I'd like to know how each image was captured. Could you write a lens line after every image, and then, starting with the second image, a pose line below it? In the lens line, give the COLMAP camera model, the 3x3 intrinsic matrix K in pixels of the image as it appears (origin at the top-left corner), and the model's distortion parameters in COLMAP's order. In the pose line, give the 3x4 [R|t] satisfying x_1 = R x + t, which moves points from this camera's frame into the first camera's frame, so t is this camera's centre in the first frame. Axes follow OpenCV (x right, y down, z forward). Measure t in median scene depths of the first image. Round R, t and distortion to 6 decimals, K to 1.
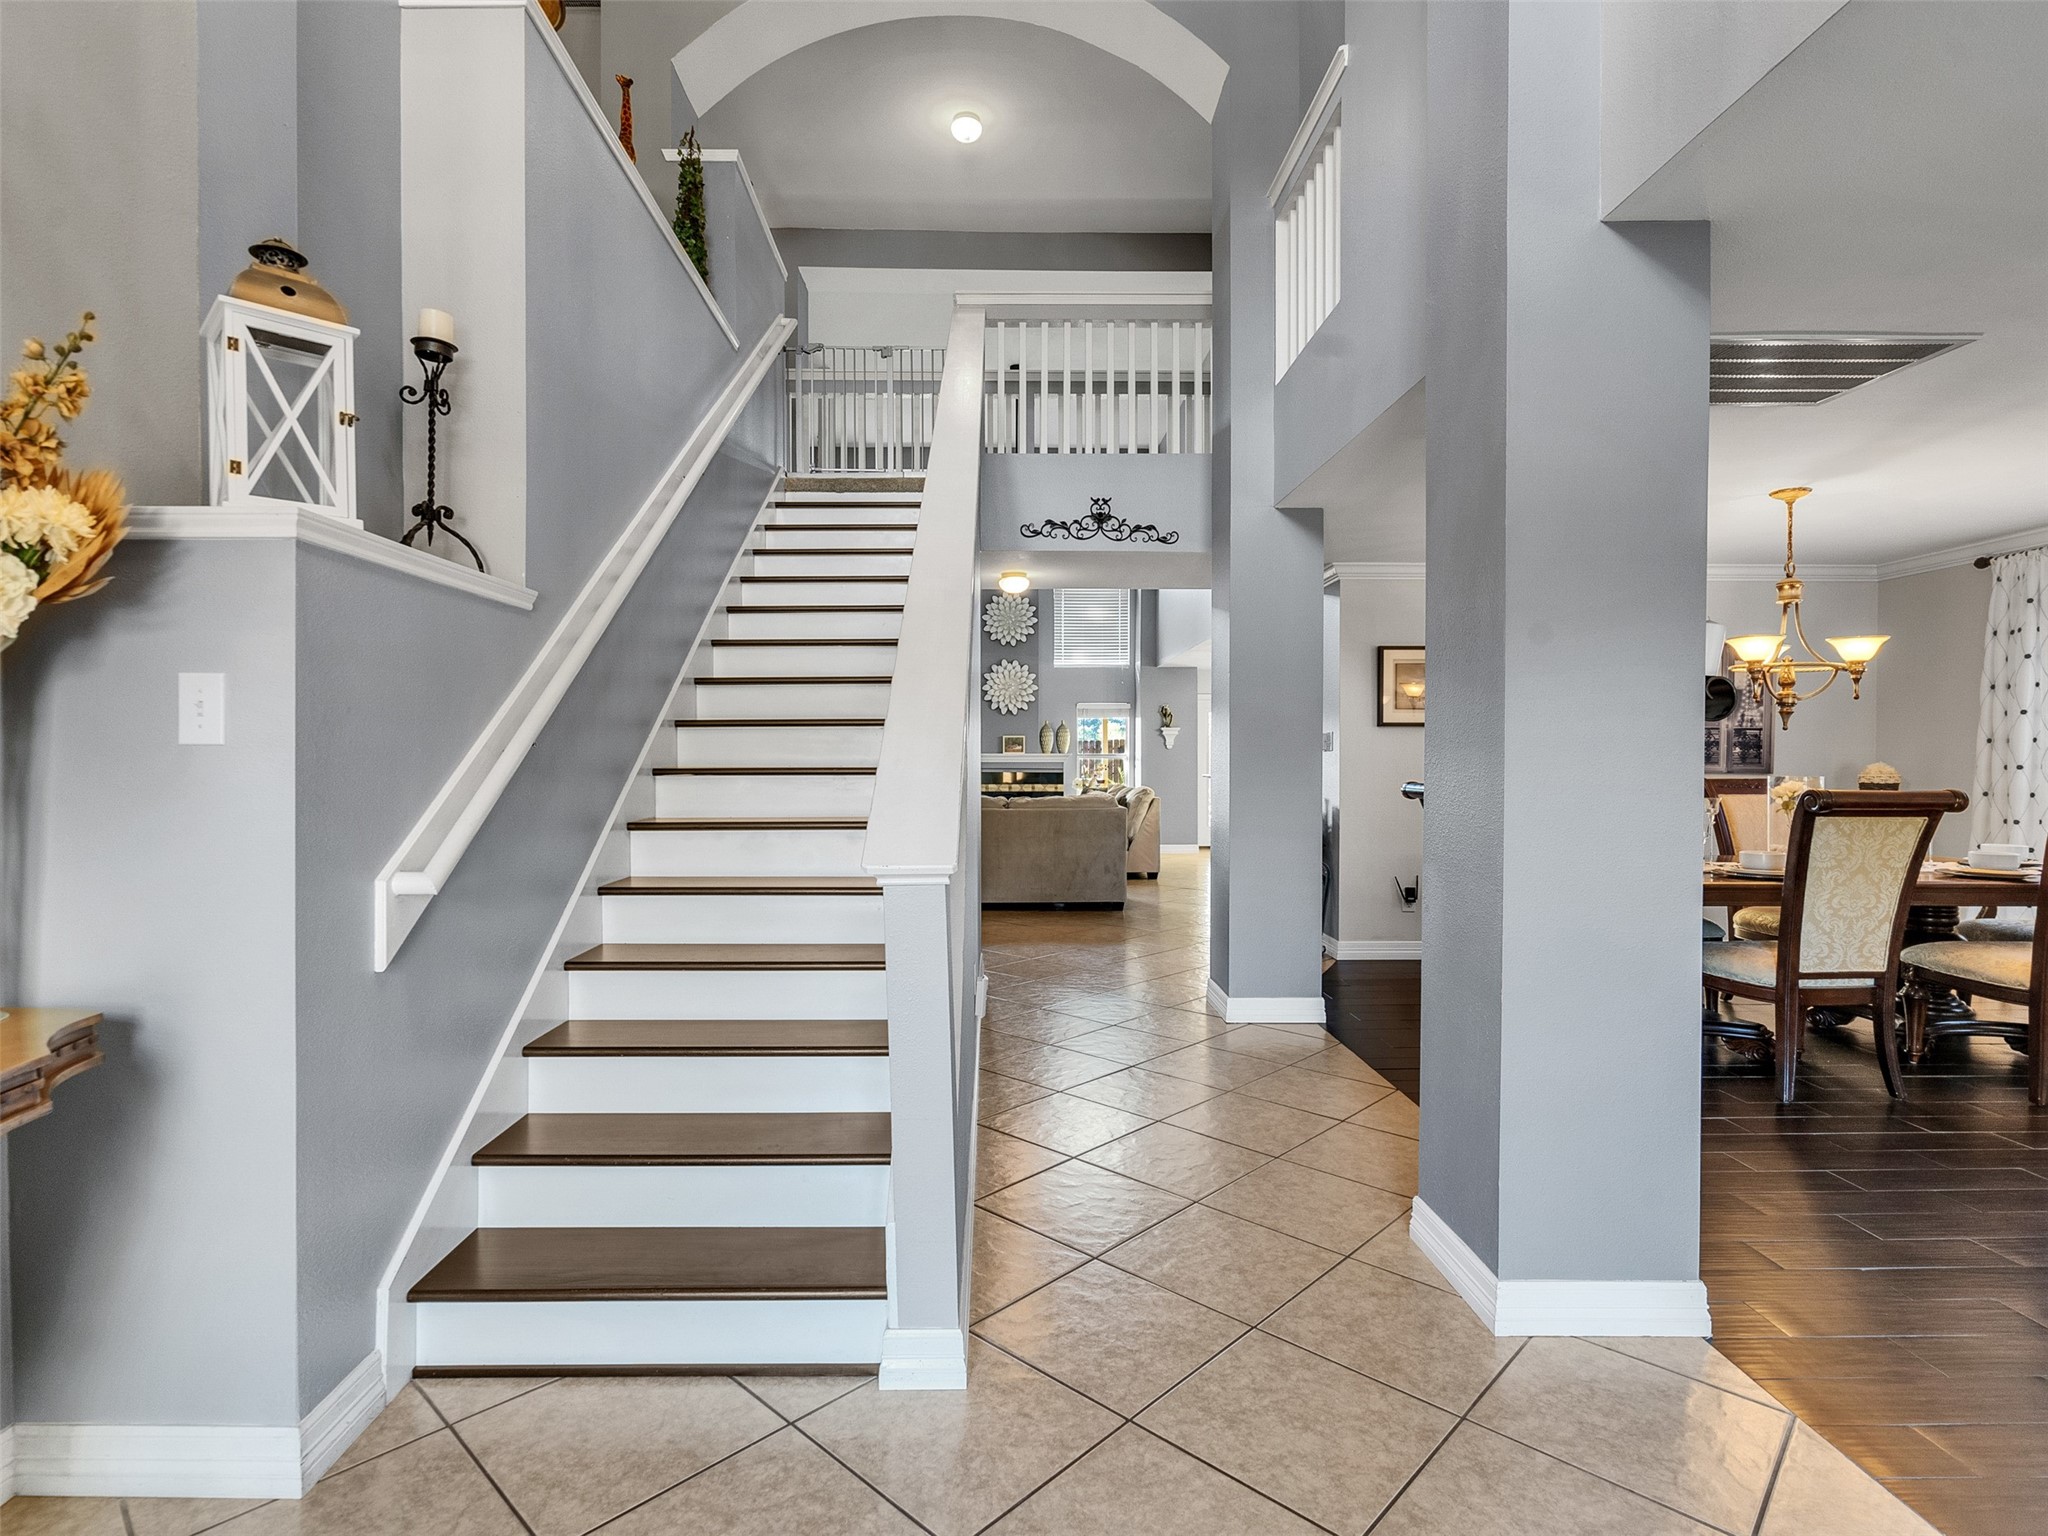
lens RADIAL K [[1045.7, 0, 1010.0], [0, 1045.7, 766.0], [0, 0, 1]] dist [0.003242, 0.002707]
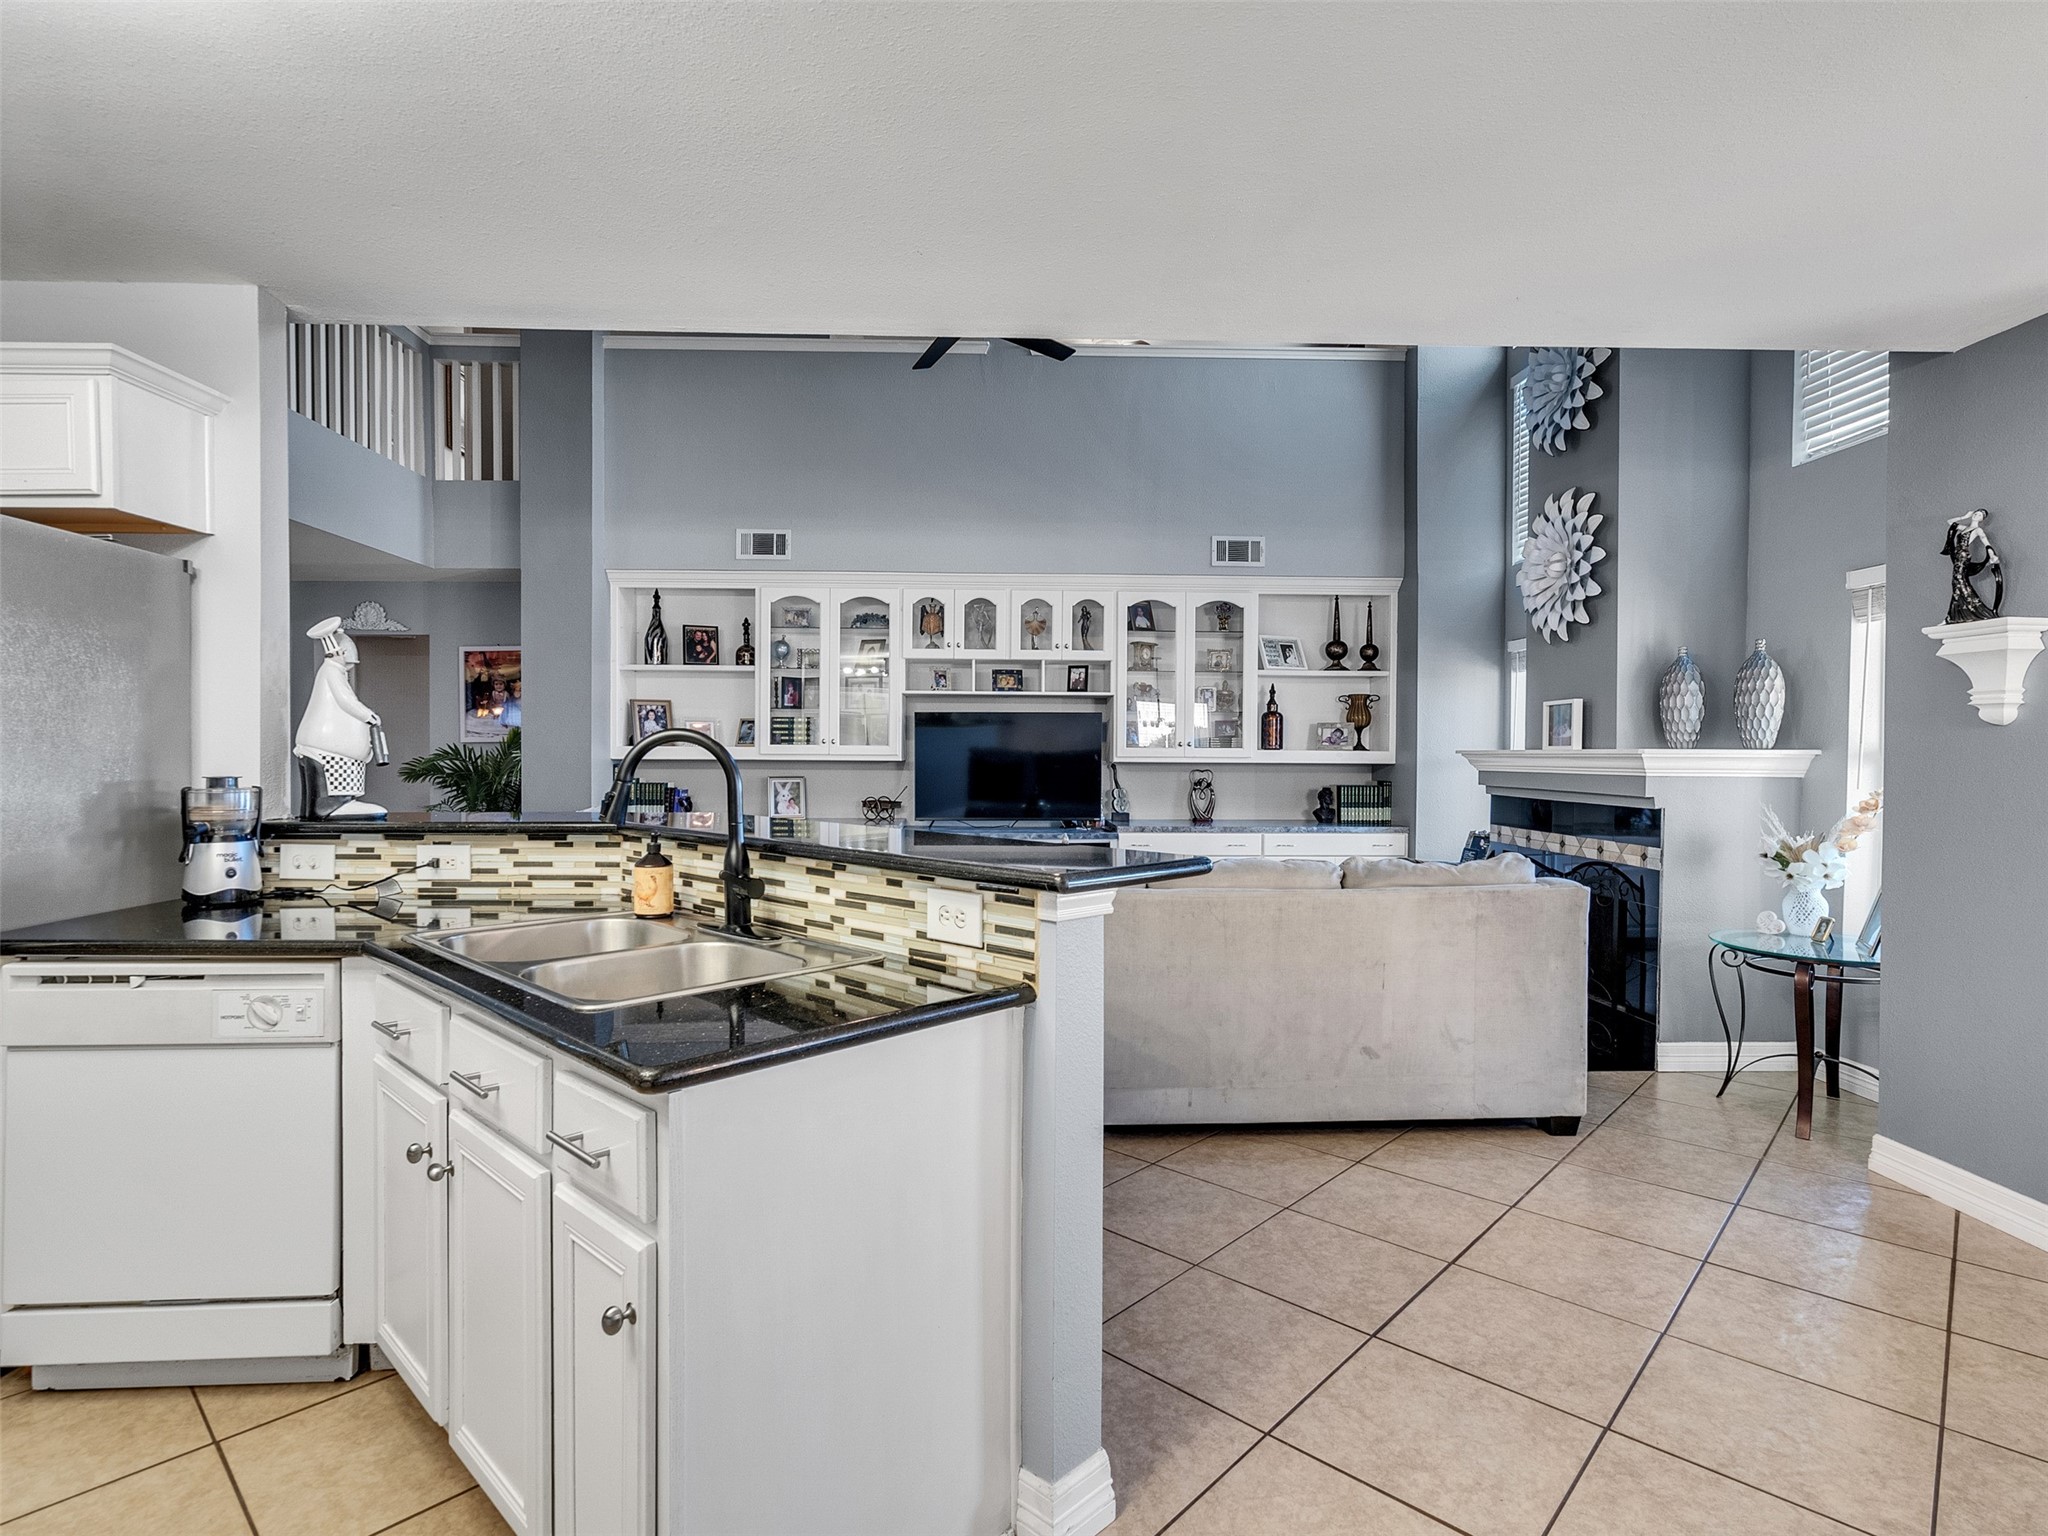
lens RADIAL K [[1036.9, 0, 1010.5], [0, 1036.9, 766.4], [0, 0, 1]] dist [-0.004365, 0.000124]
pose [[0.017116, 0.013863, -0.999757, 0.359085], [-0.017898, 0.999748, 0.013557, -0.007370], [0.999693, 0.017662, 0.017360, 0.804597]]
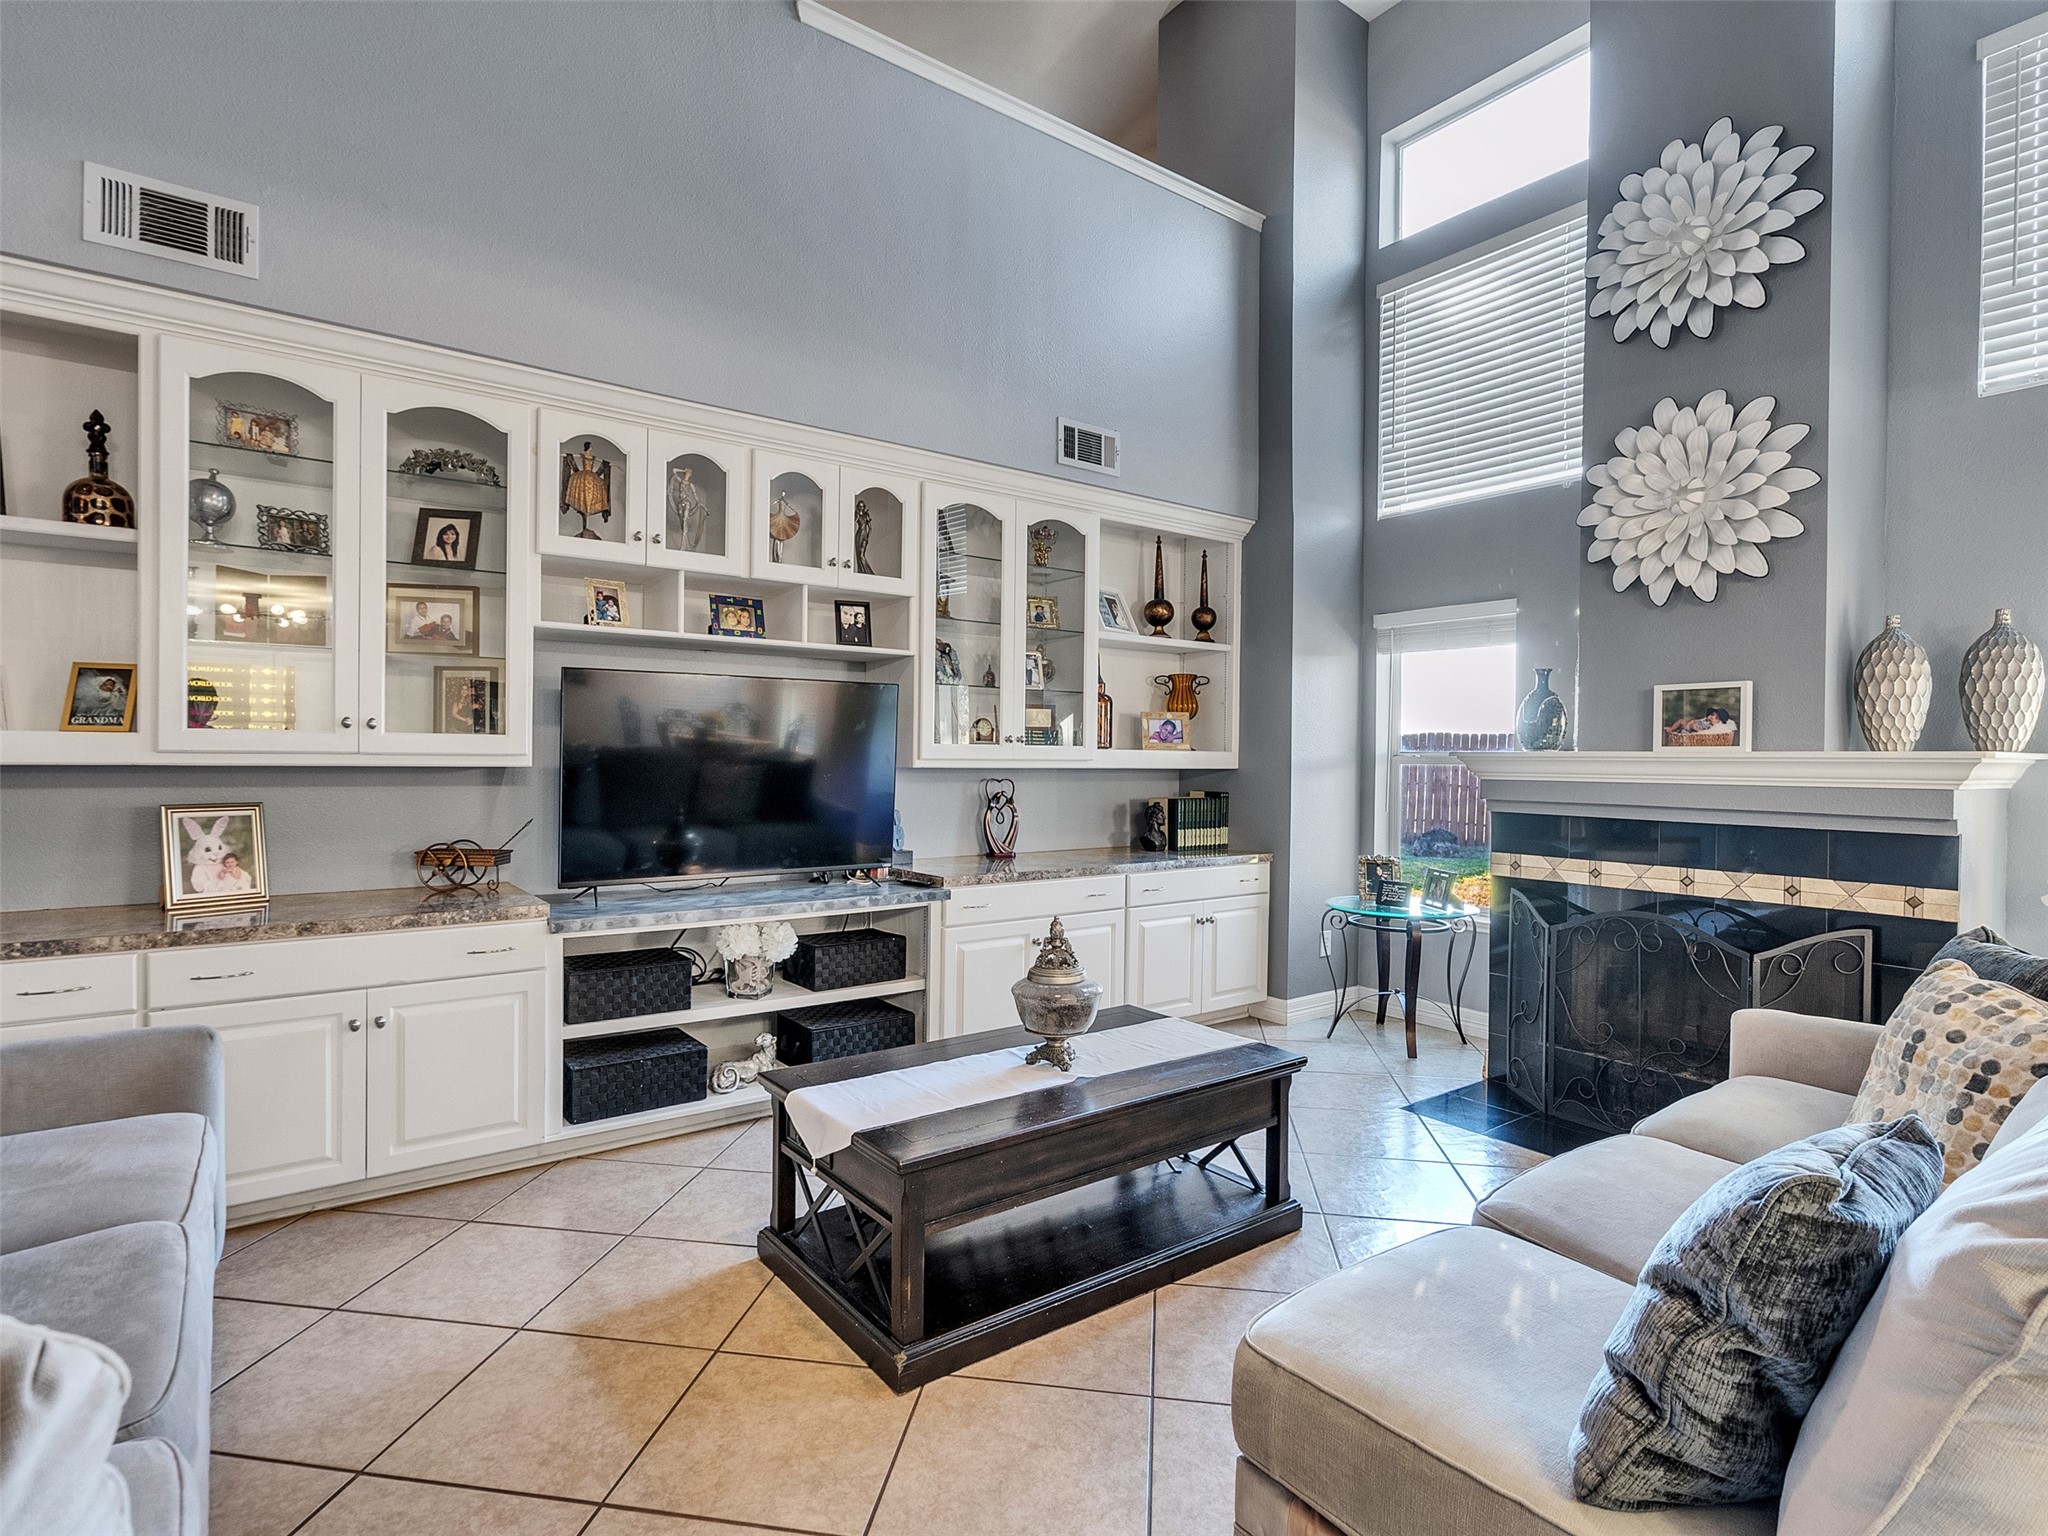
lens RADIAL K [[1045.7, 0, 1010.0], [0, 1045.7, 766.0], [0, 0, 1]] dist [0.003242, 0.002707]
pose [[0.576873, 0.013473, -0.816723, 0.117990], [-0.020065, 0.999796, 0.002320, -0.005254], [0.816588, 0.015049, 0.577025, 0.710102]]
